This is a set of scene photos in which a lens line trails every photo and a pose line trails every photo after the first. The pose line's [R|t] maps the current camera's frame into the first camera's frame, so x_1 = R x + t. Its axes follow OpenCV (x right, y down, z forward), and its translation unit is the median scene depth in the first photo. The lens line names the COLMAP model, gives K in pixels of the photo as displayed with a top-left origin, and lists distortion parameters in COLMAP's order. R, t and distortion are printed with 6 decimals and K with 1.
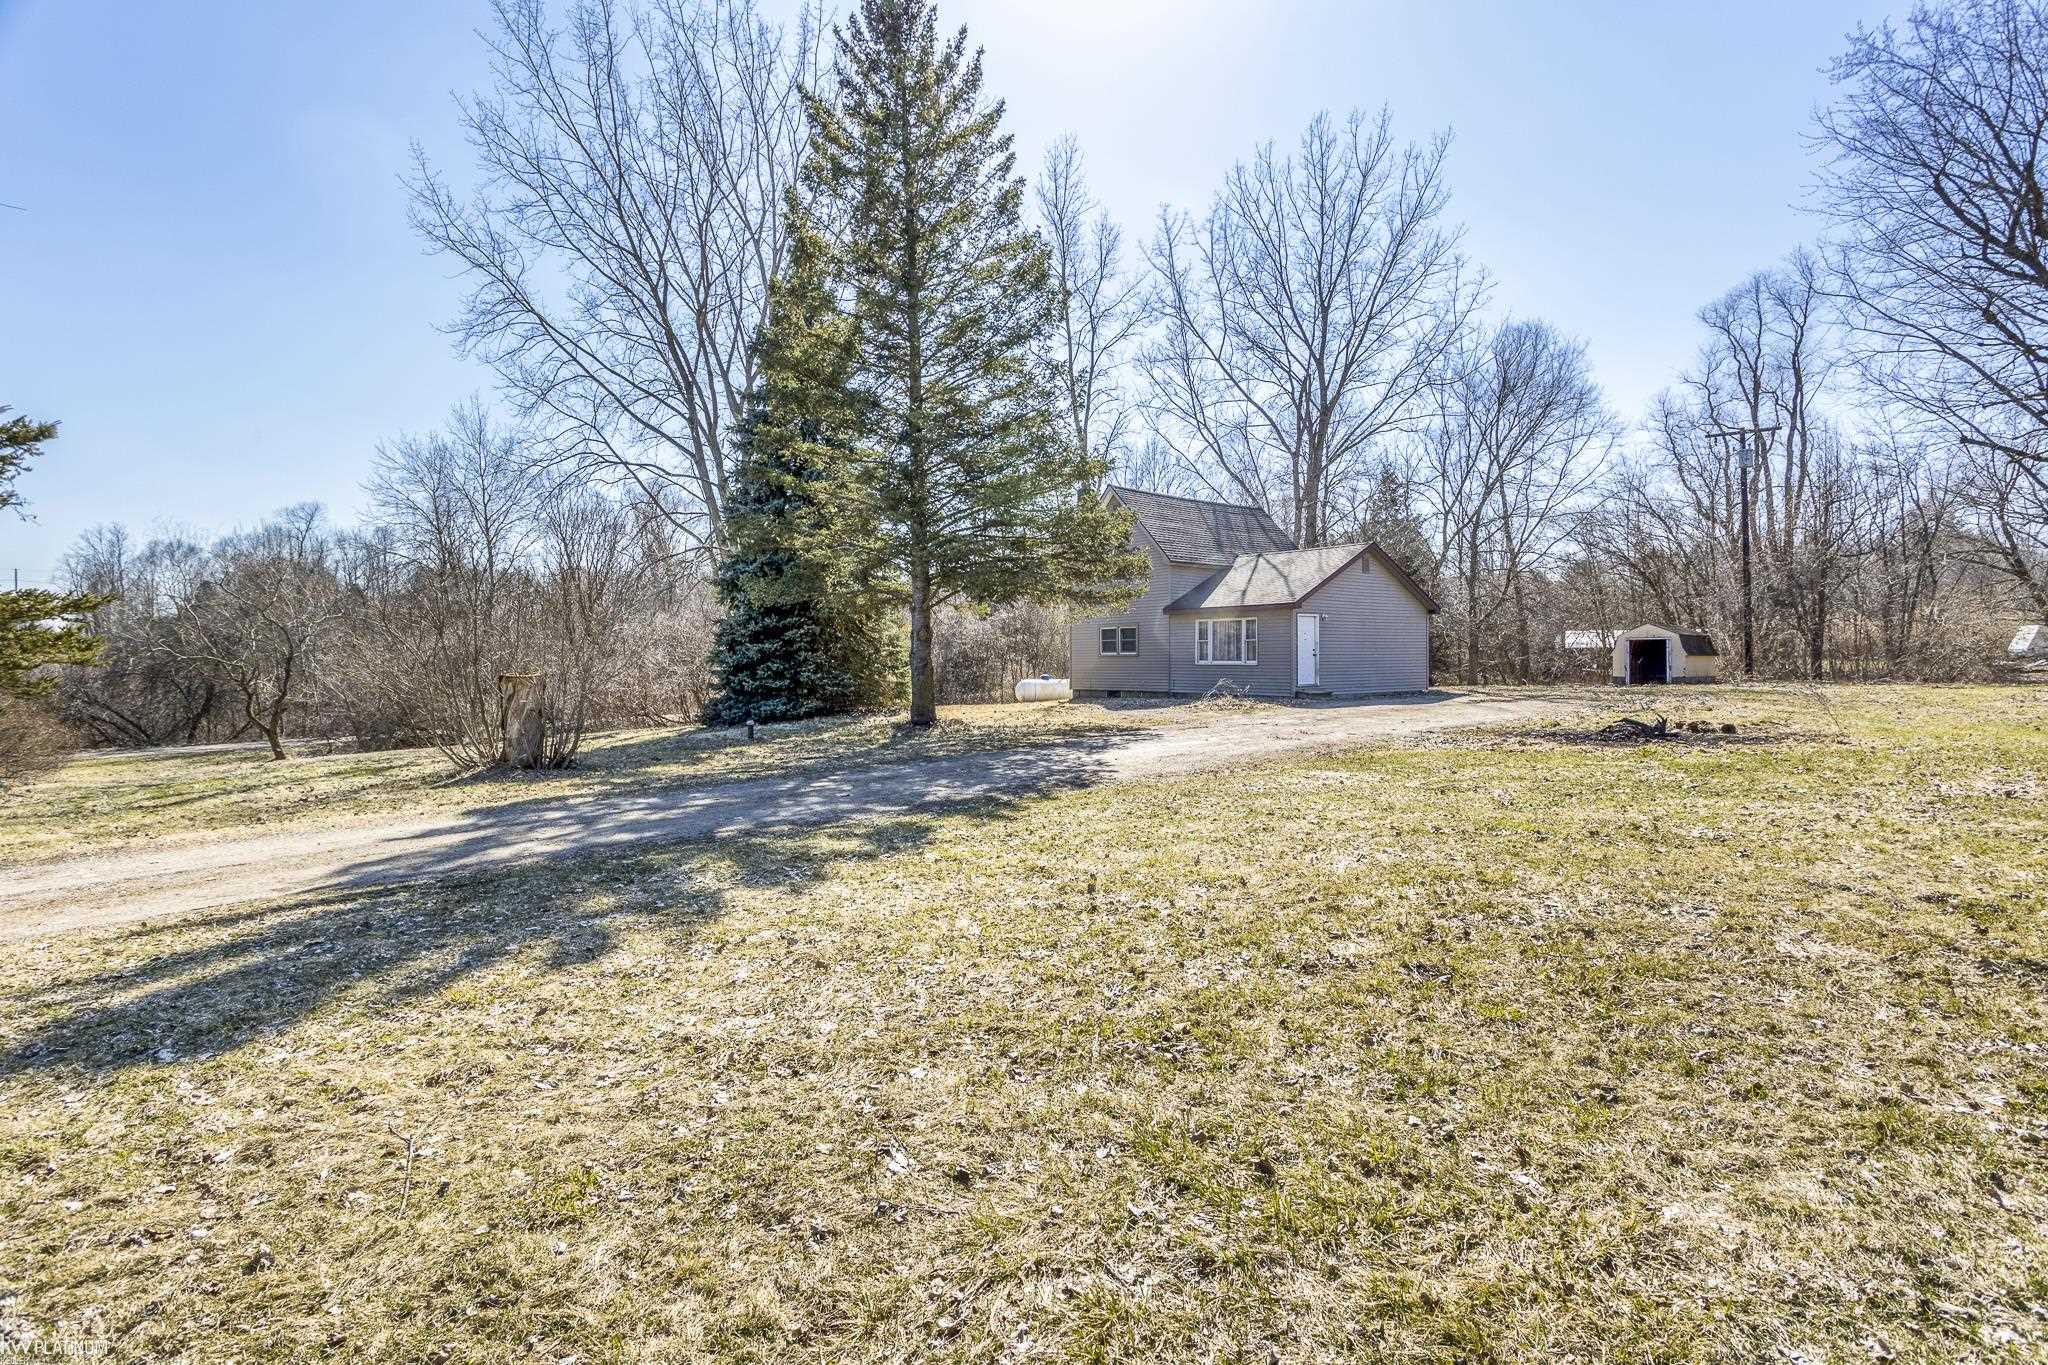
lens RADIAL K [[1255.8, 0, 1020.1], [0, 1255.8, 649.8], [0, 0, 1]] dist [0.001054, 0.000772]
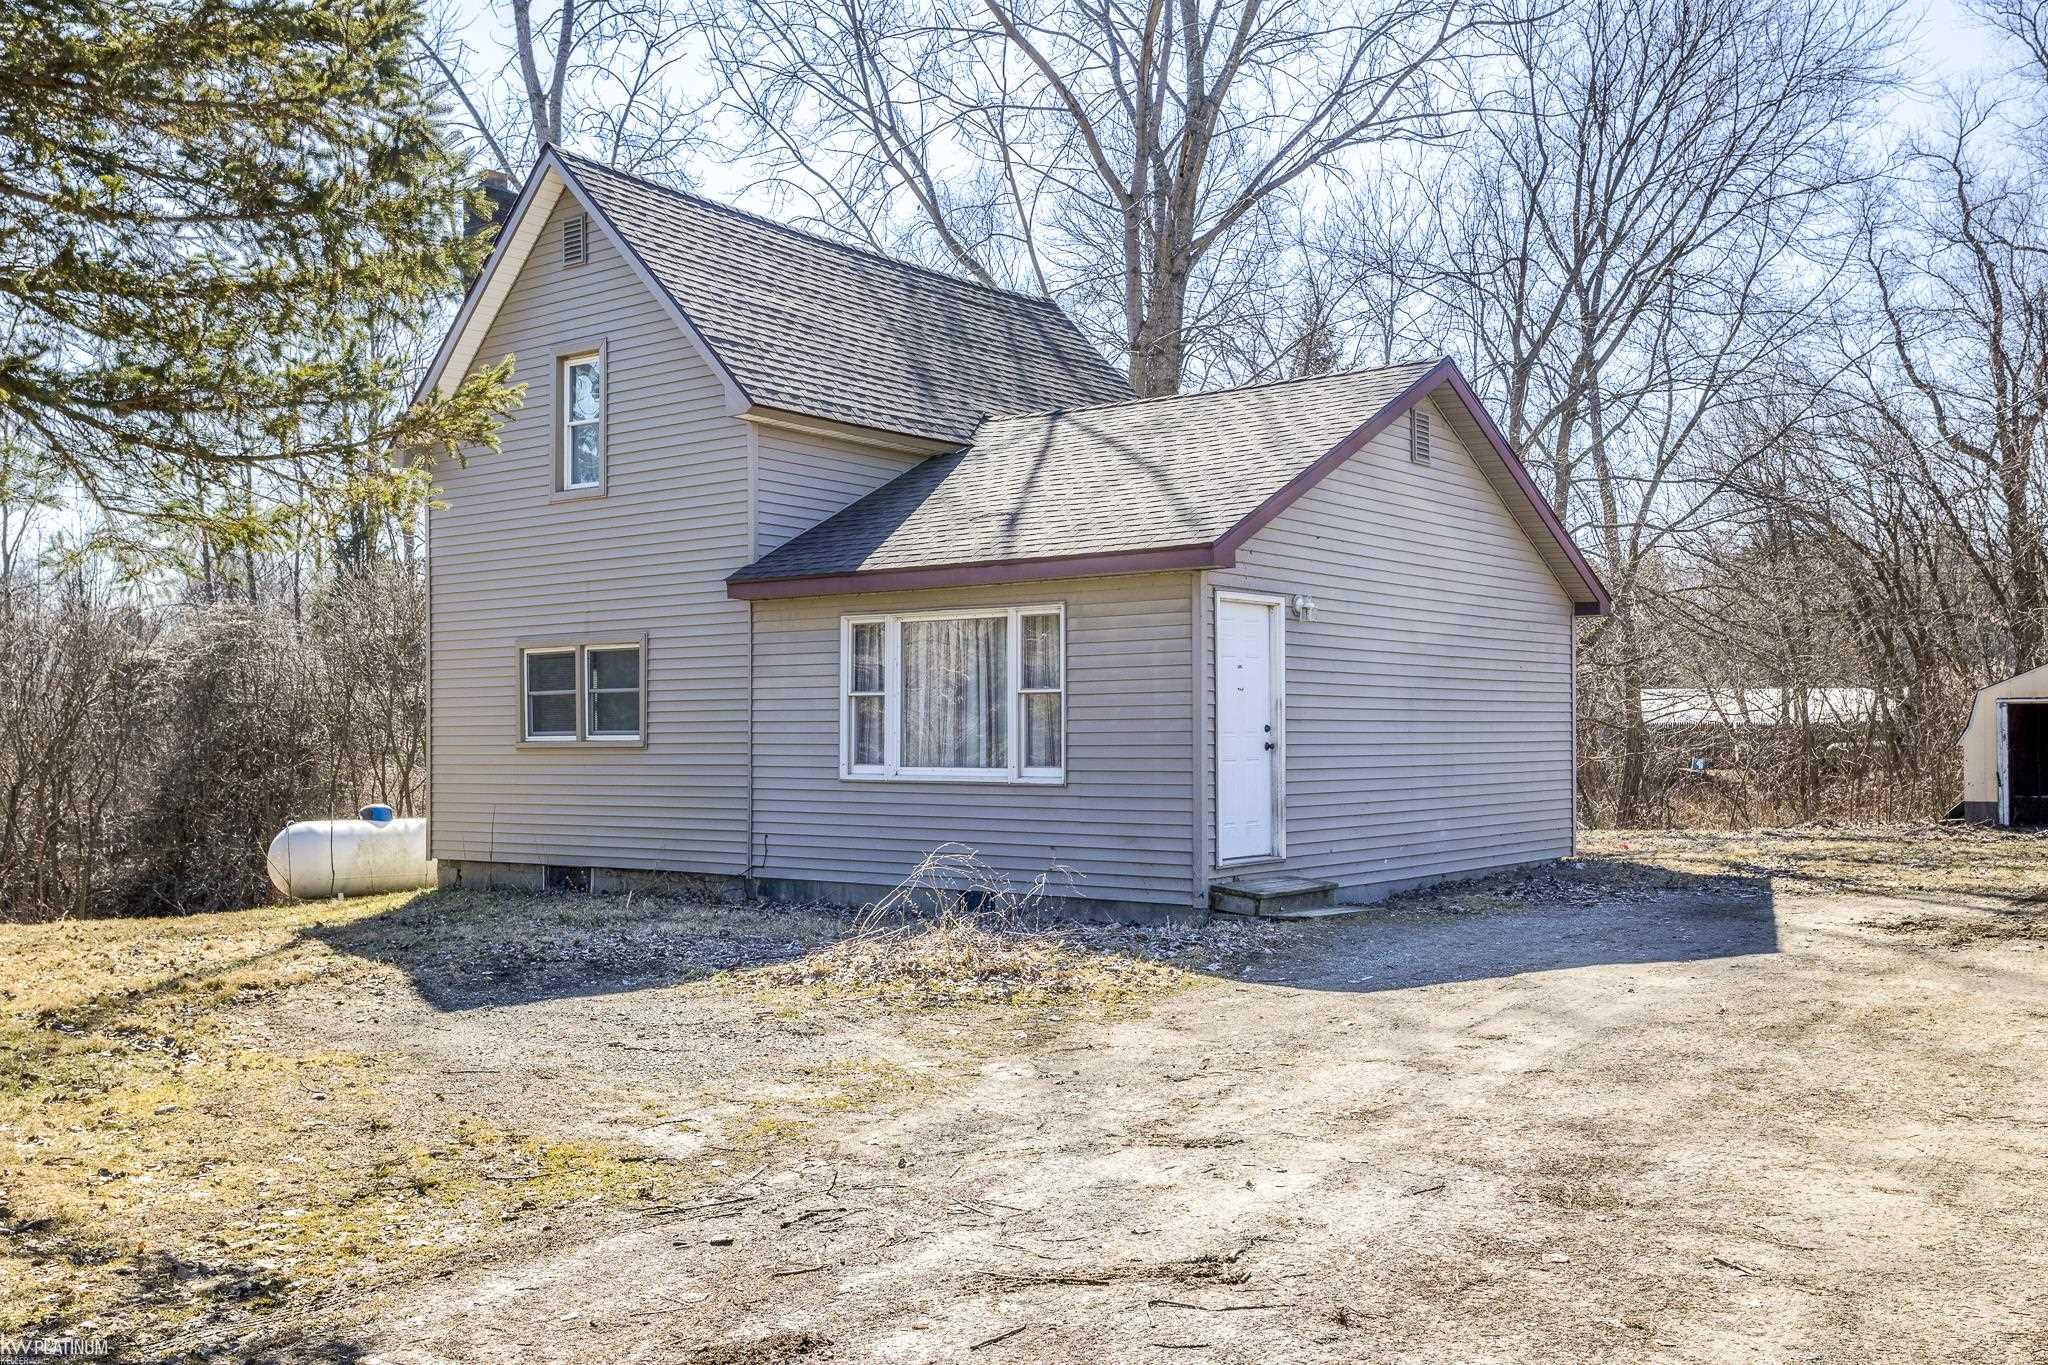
lens RADIAL K [[2339.2, 0, 1024.0], [0, 2339.2, 682.5], [0, 0, 1]] dist [-0.005201, -0.003353]
pose [[0.980581, 0.006754, 0.195998, 0.077229], [-0.003290, 0.999833, -0.017995, -0.000320], [-0.196087, 0.017001, 0.980439, 0.478801]]
